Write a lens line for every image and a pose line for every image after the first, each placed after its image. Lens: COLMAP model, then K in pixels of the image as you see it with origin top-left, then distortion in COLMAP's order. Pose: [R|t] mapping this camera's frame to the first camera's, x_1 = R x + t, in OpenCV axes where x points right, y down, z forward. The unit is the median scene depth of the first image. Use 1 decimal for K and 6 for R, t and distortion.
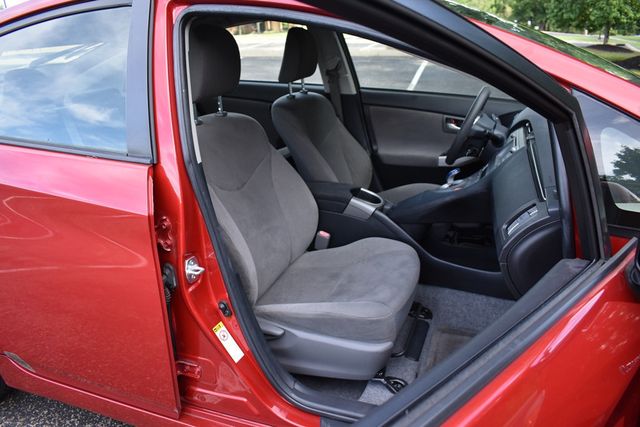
lens RADIAL K [[499.4, 0, 320.0], [0, 499.4, 213.5], [0, 0, 1]] dist [-0.092077, 0.007158]
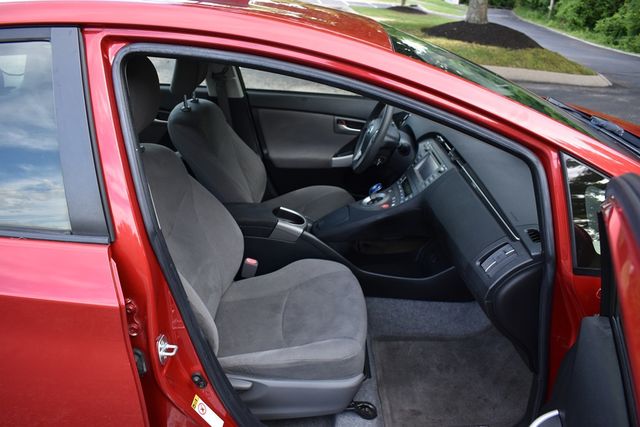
lens RADIAL K [[499.4, 0, 320.0], [0, 499.4, 213.5], [0, 0, 1]] dist [-0.092077, 0.007158]
pose [[0.930284, -0.110622, 0.349764, -0.201842], [0.081617, 0.991966, 0.096655, -0.136905], [-0.357646, -0.061369, 0.931838, 0.075014]]
